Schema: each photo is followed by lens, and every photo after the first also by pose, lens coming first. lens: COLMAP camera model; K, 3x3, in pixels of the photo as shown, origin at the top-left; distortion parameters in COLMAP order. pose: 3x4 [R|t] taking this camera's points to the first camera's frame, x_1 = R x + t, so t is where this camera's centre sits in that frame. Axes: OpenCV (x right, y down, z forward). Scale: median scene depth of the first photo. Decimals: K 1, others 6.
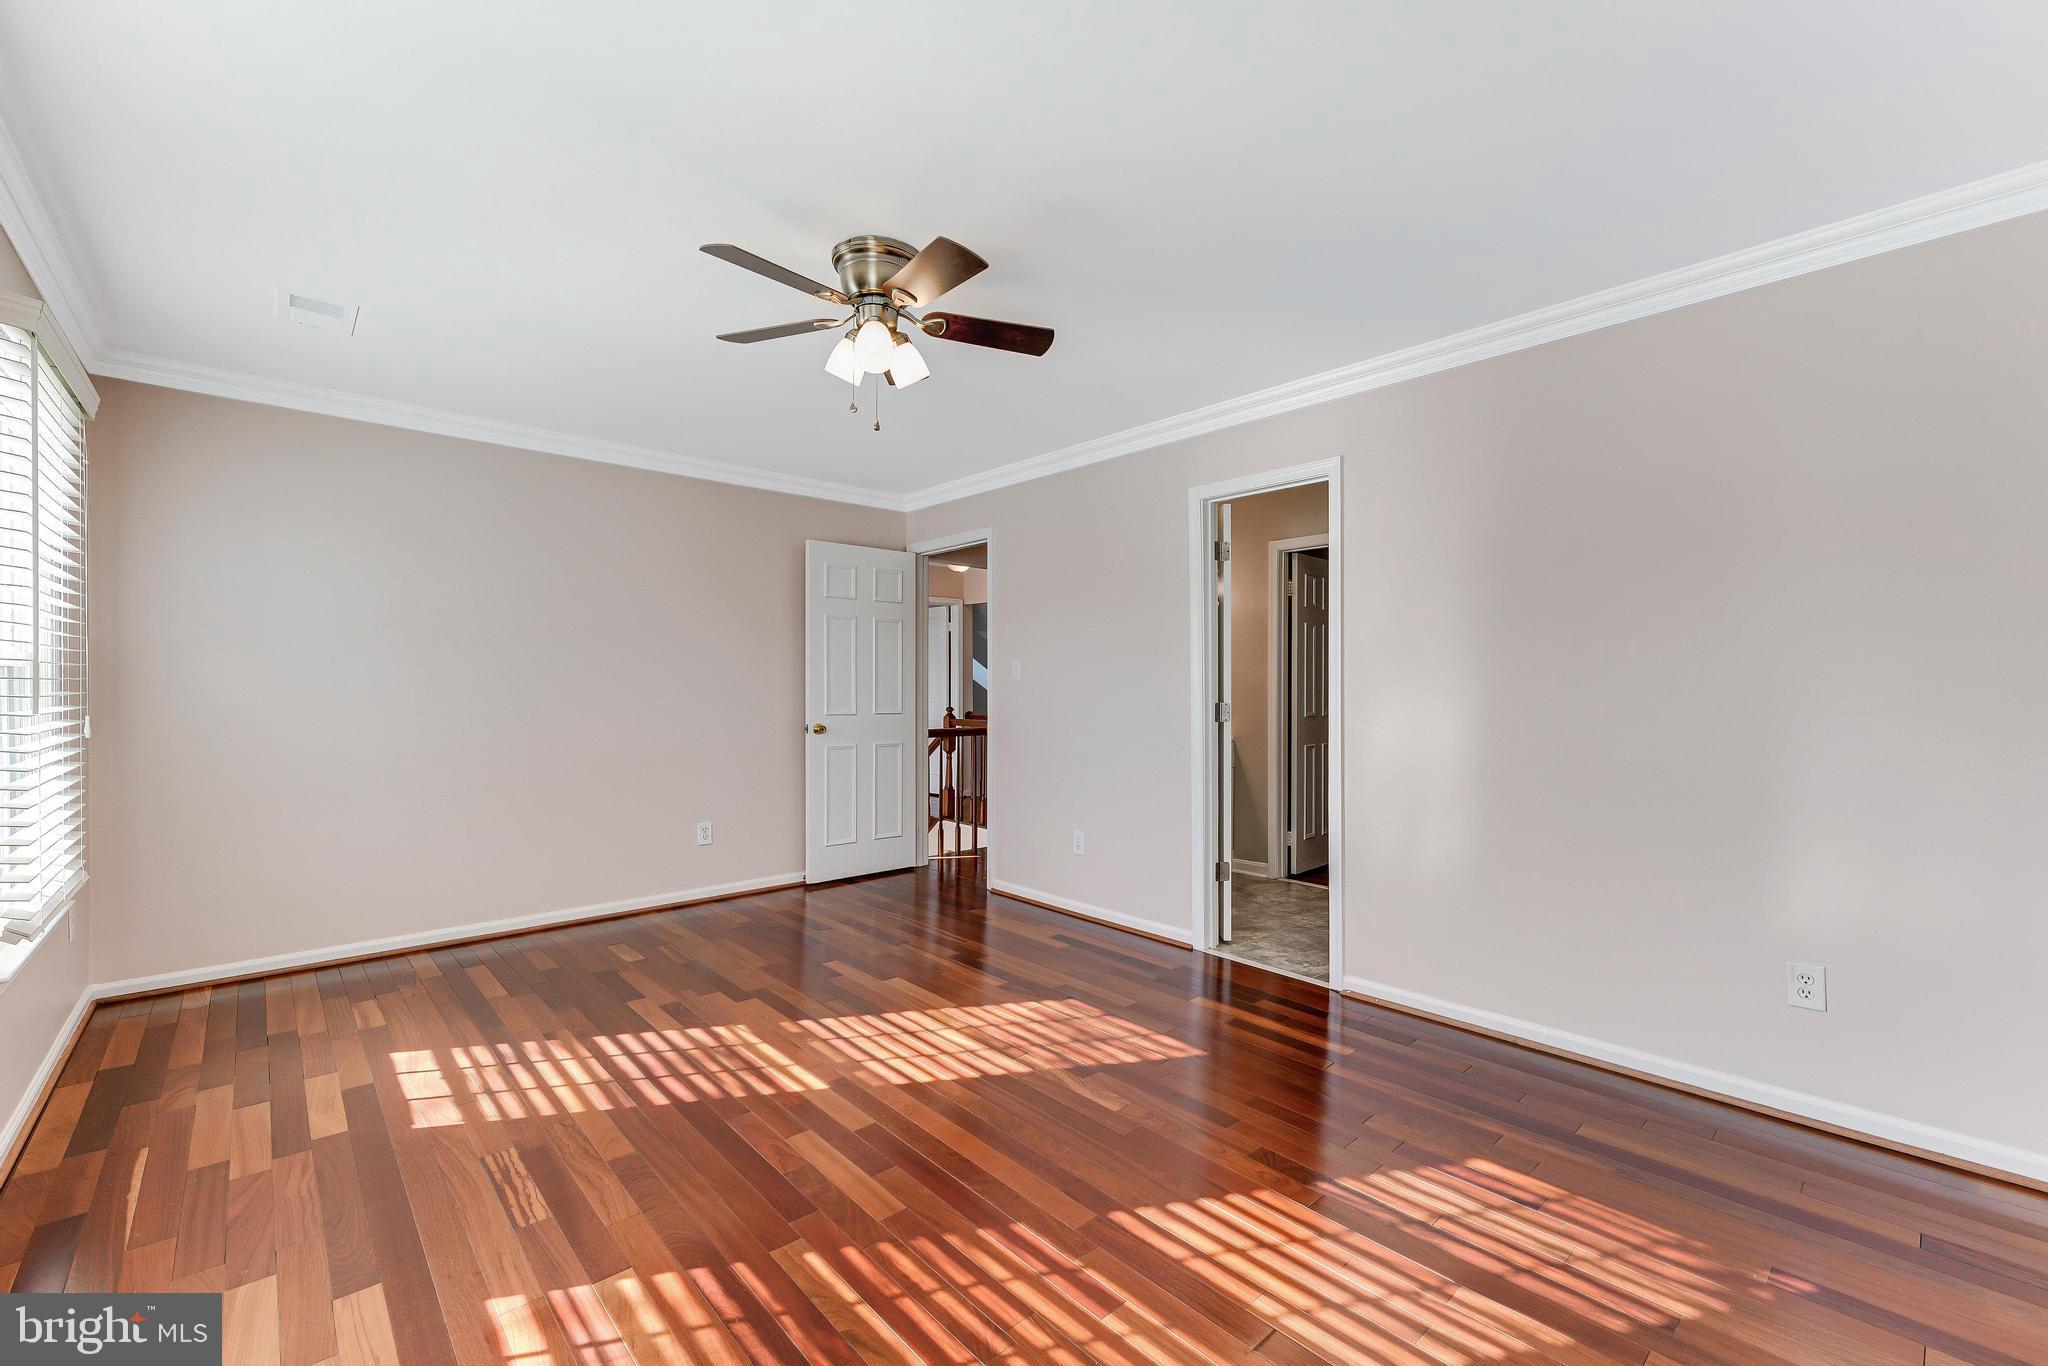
lens RADIAL K [[832.5, 0, 1024.9], [0, 832.5, 690.2], [0, 0, 1]] dist [-0.002086, 0.000650]
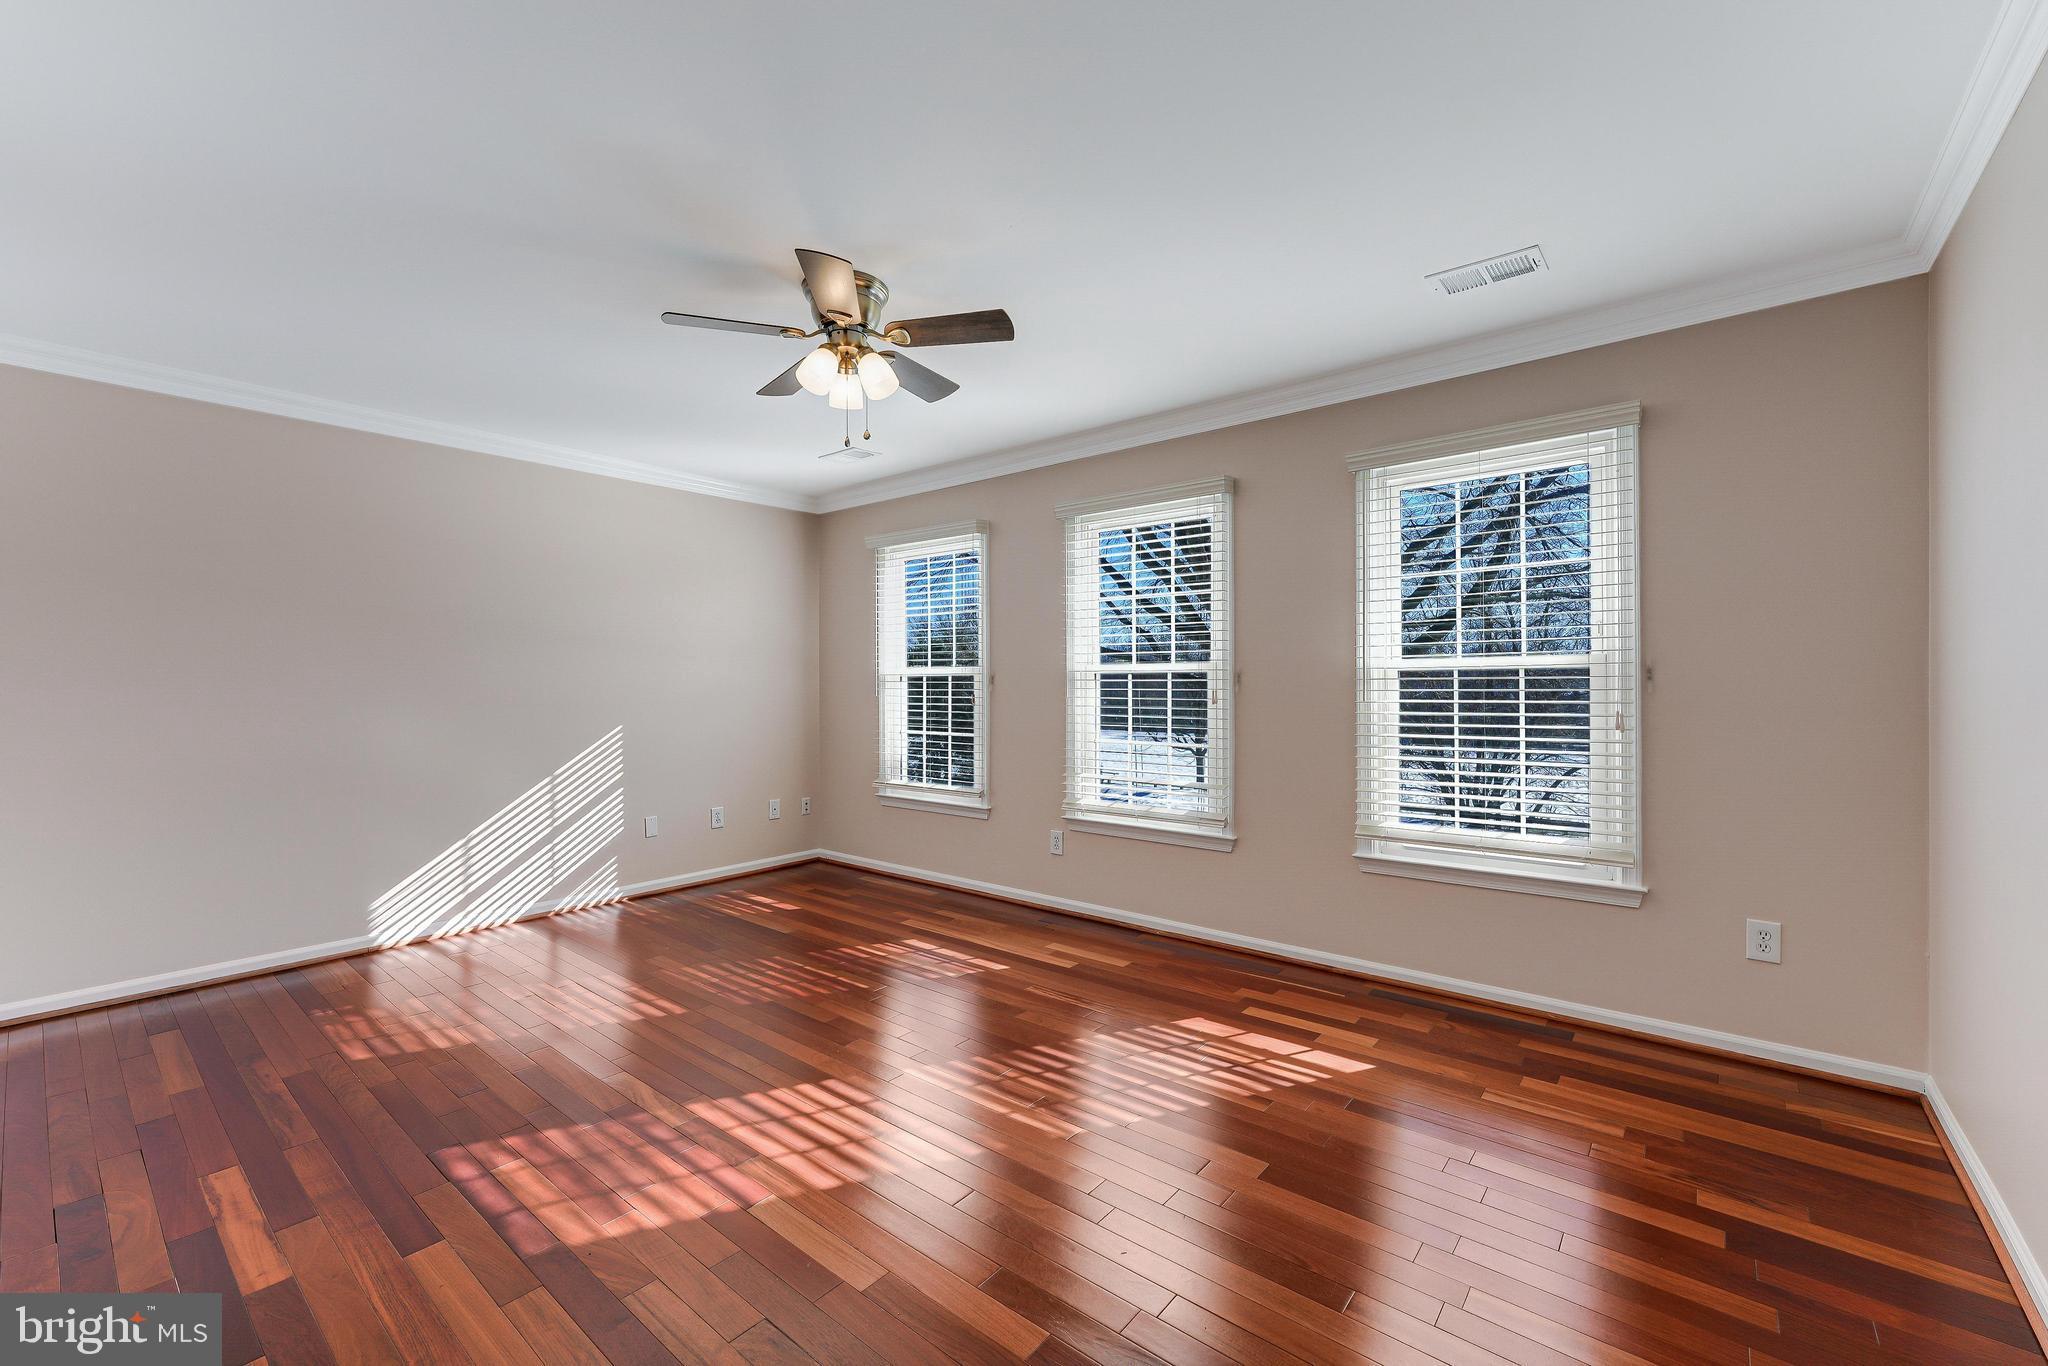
lens RADIAL K [[832.5, 0, 1024.6], [0, 832.5, 681.9], [0, 0, 1]] dist [-0.002086, 0.000650]
pose [[-0.990123, -0.000595, -0.140202, -0.230045], [-0.000489, 1.000000, -0.000791, -0.006885], [0.140203, -0.000714, -0.990123, 1.927399]]
